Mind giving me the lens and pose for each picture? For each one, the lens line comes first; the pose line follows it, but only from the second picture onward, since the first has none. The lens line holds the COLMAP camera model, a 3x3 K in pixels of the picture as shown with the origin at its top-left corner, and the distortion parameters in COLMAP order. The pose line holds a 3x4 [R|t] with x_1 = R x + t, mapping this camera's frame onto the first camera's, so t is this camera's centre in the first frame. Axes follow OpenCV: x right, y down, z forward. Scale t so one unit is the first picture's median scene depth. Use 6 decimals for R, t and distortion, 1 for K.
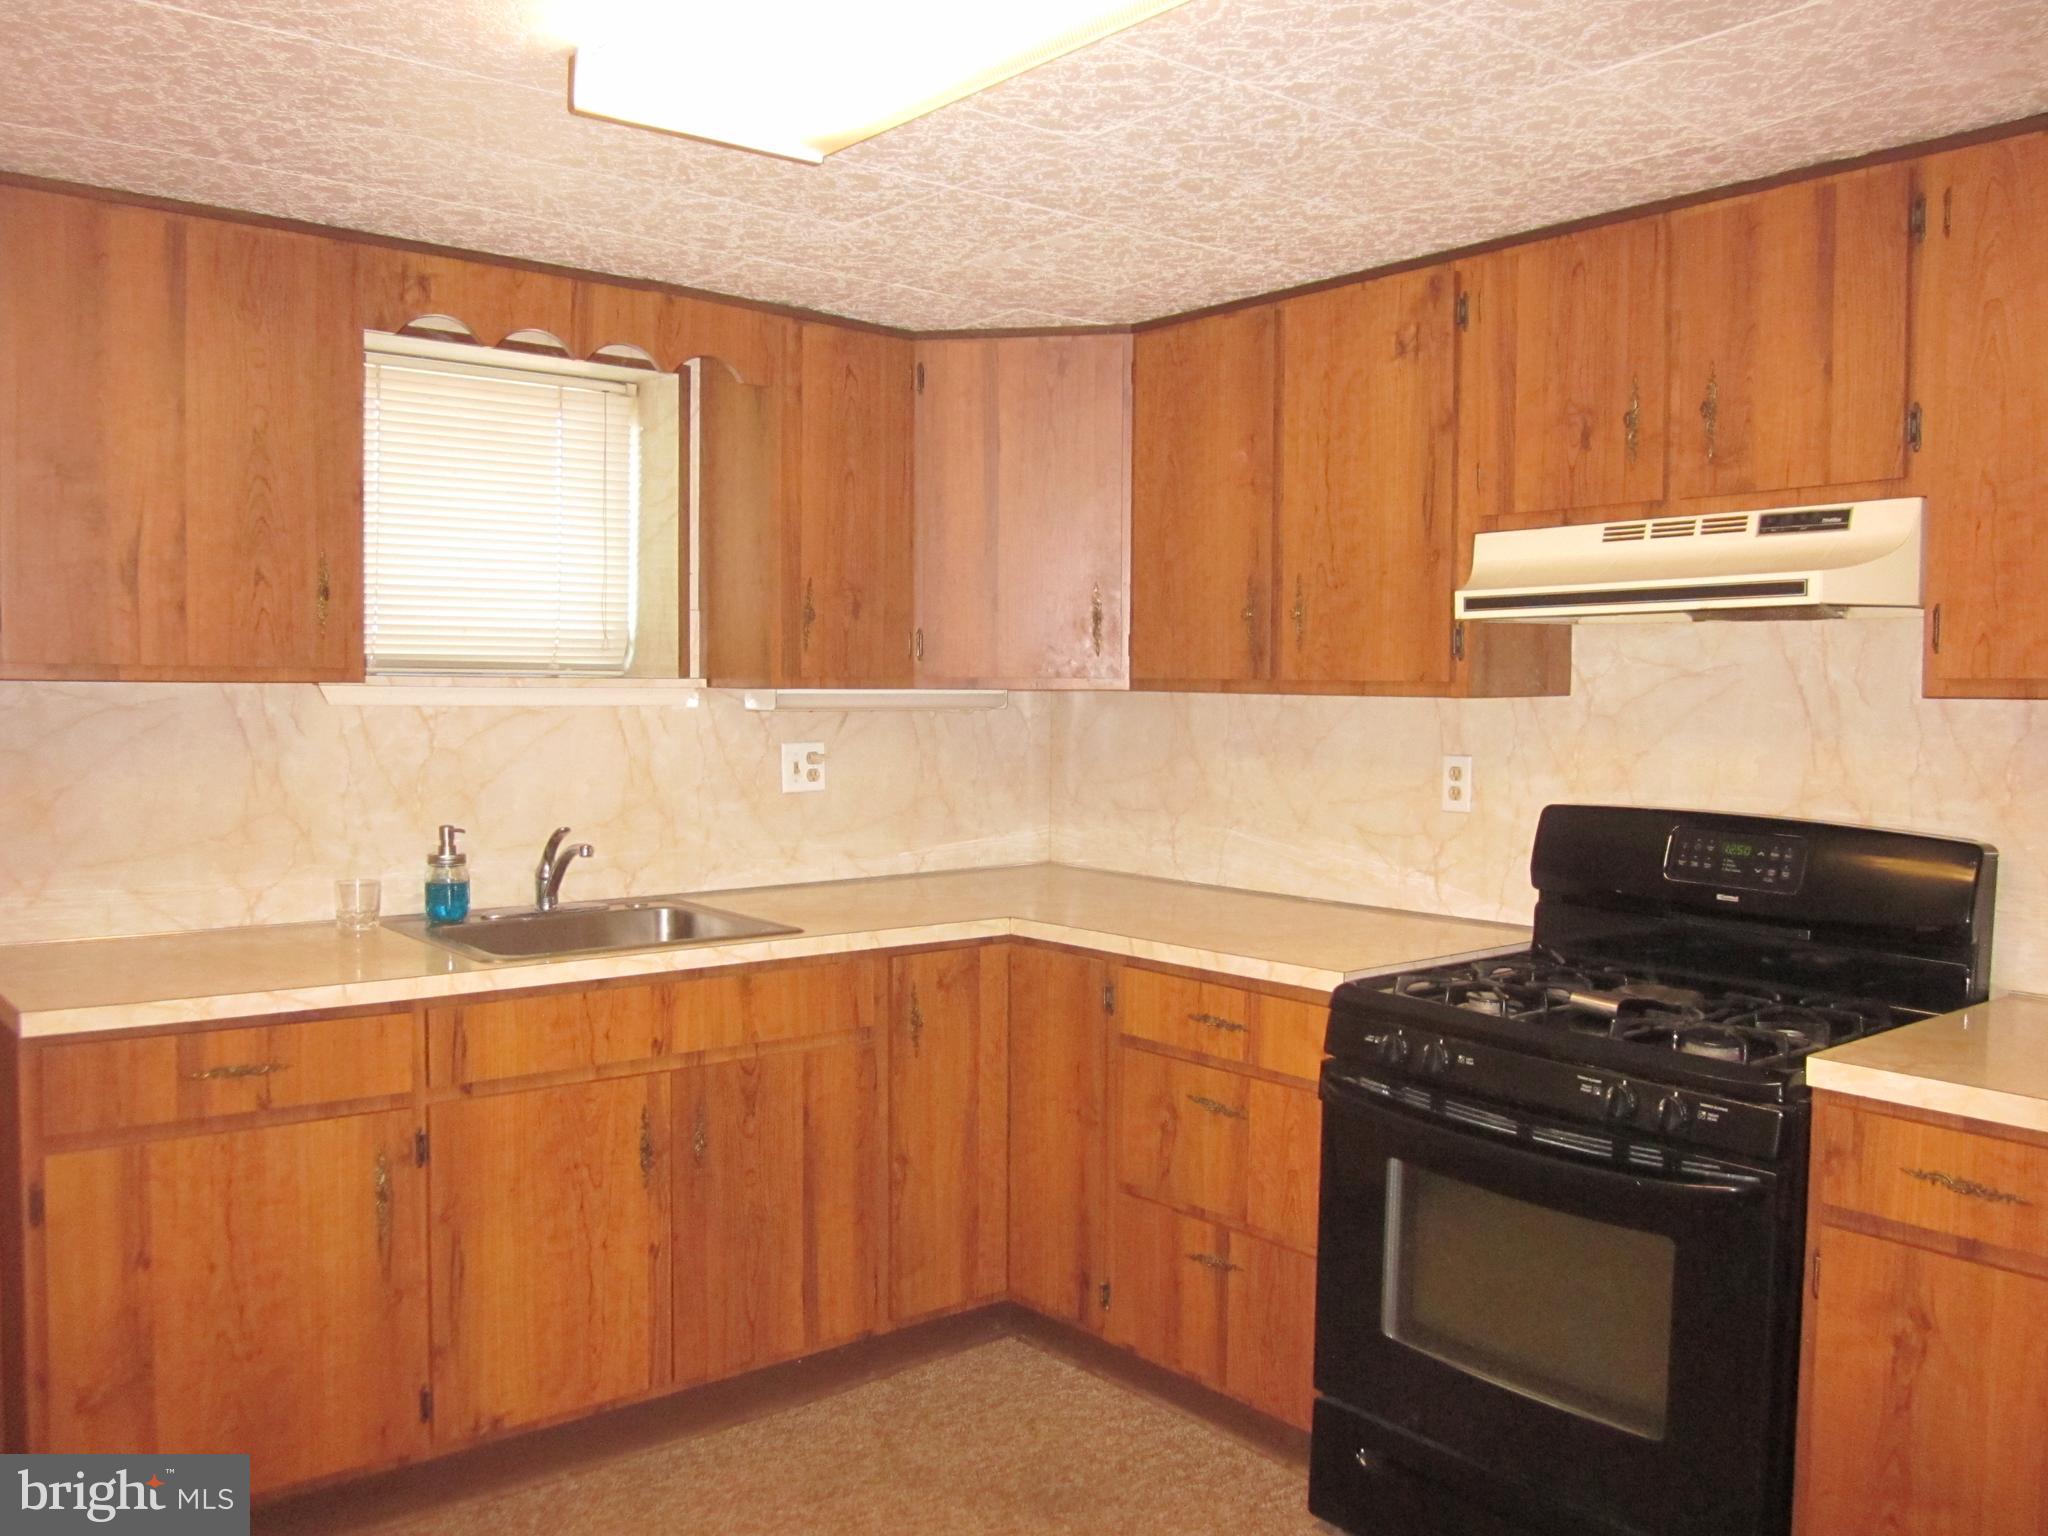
lens RADIAL K [[1702.7, 0, 1019.7], [0, 1702.7, 763.8], [0, 0, 1]] dist [-0.049871, 0.020884]
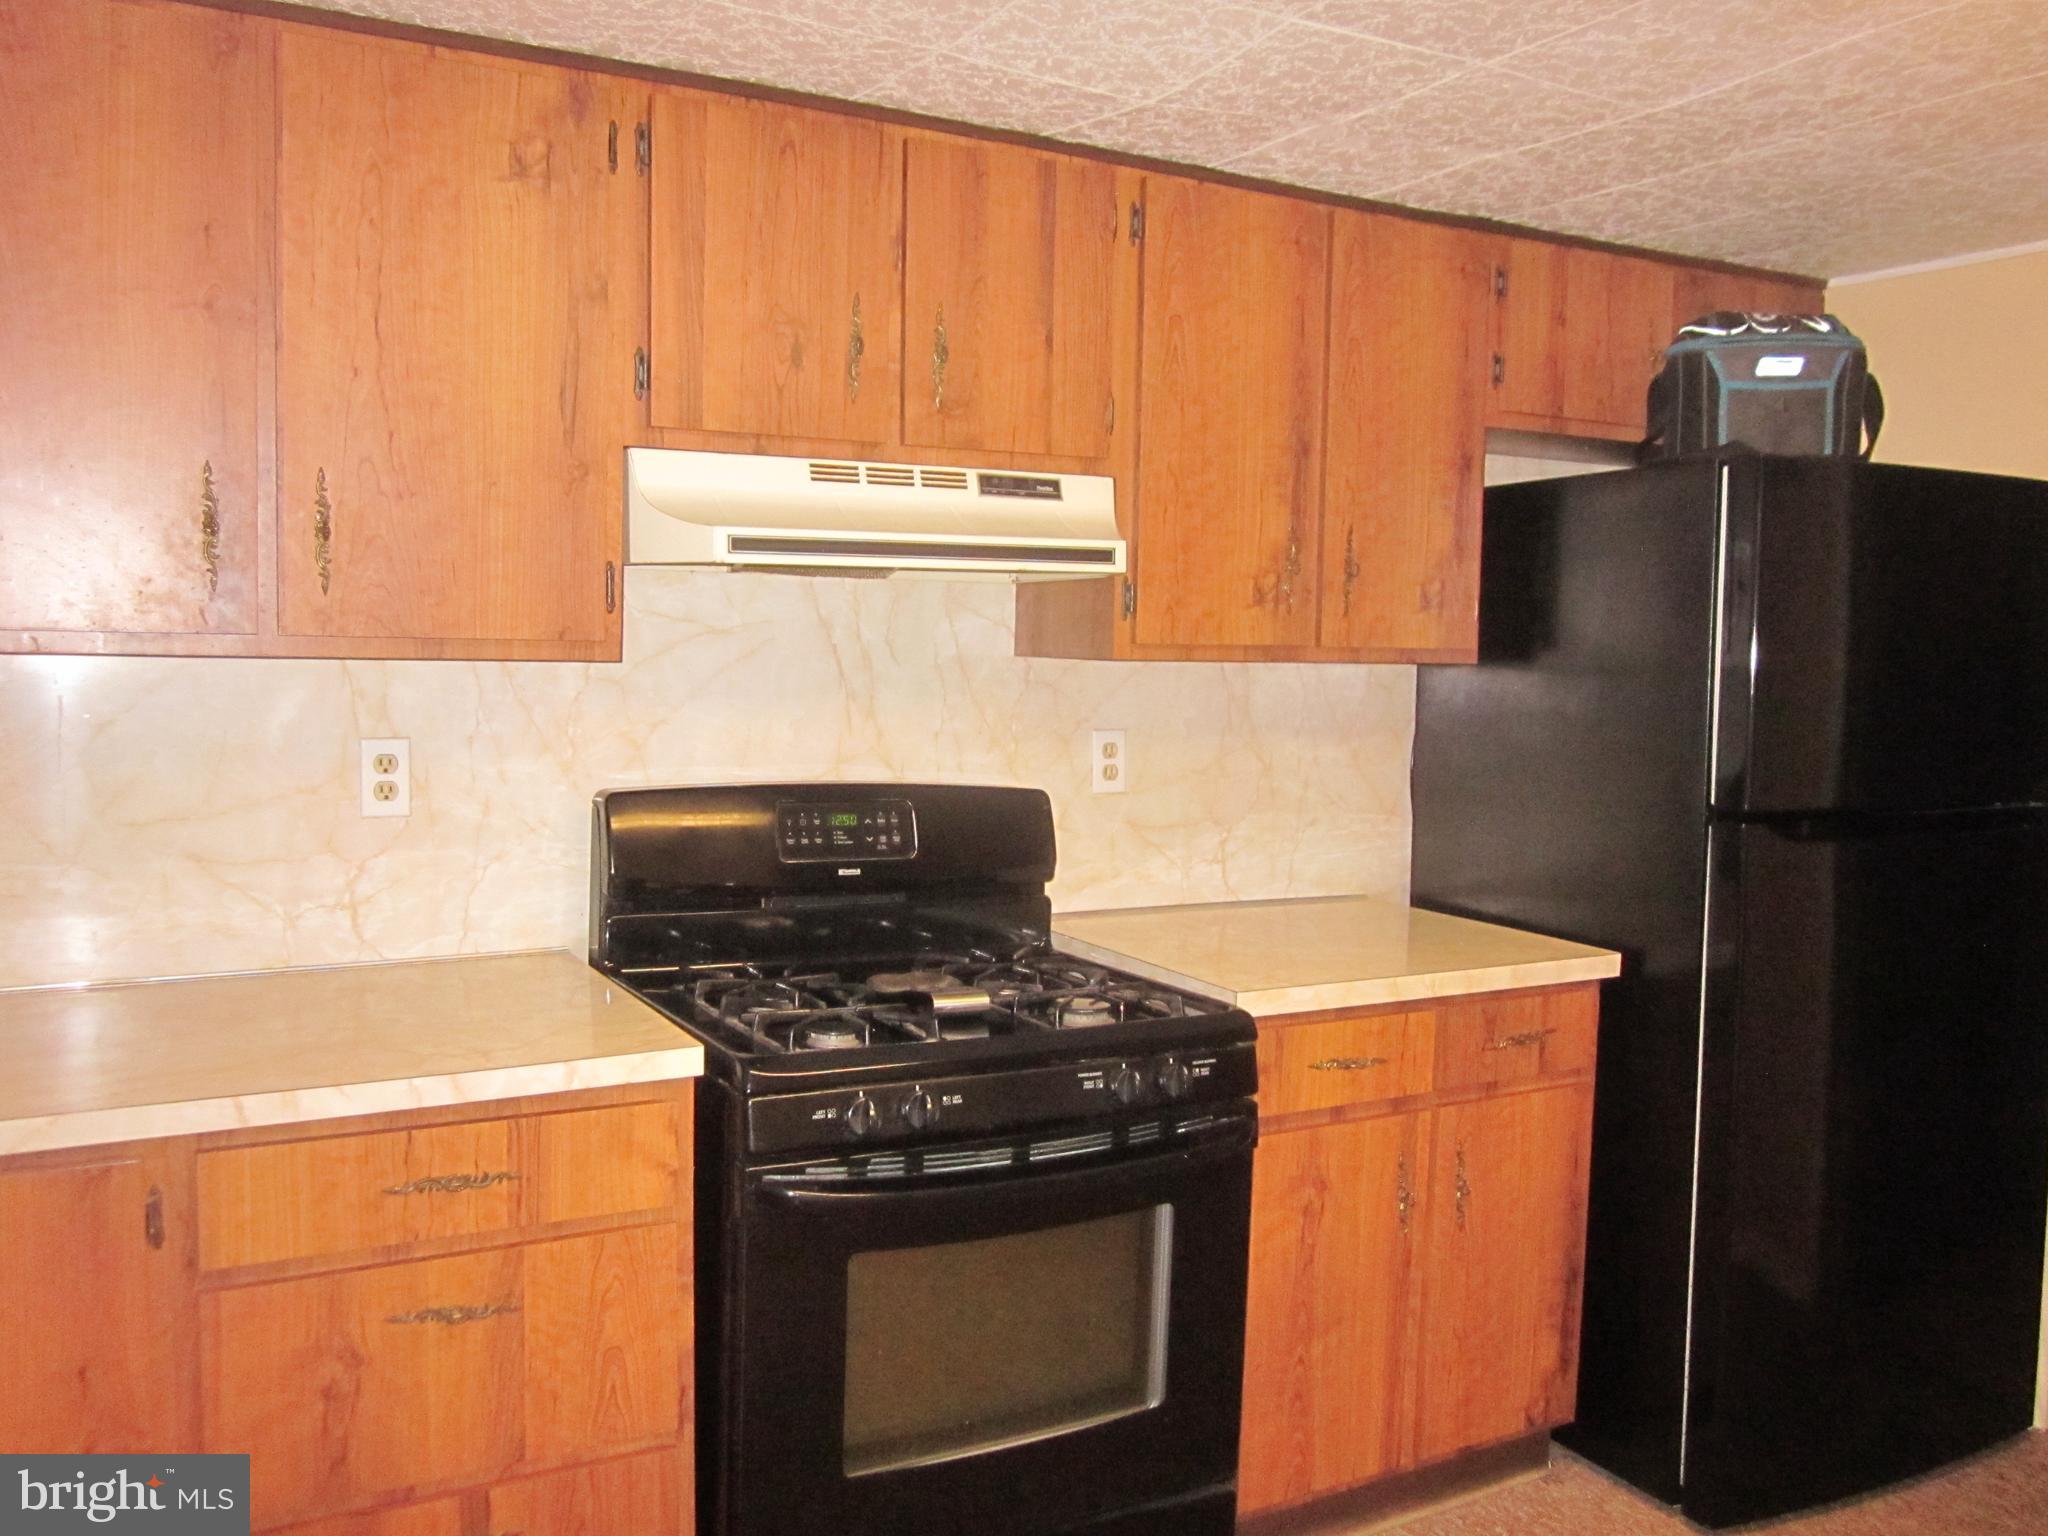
lens RADIAL K [[1702.7, 0, 1021.3], [0, 1702.7, 768.9], [0, 0, 1]] dist [-0.049871, 0.020884]
pose [[0.161593, -0.076427, 0.983894, -0.504169], [0.030722, 0.996903, 0.072391, -0.044457], [-0.986379, 0.018529, 0.163441, 0.761912]]
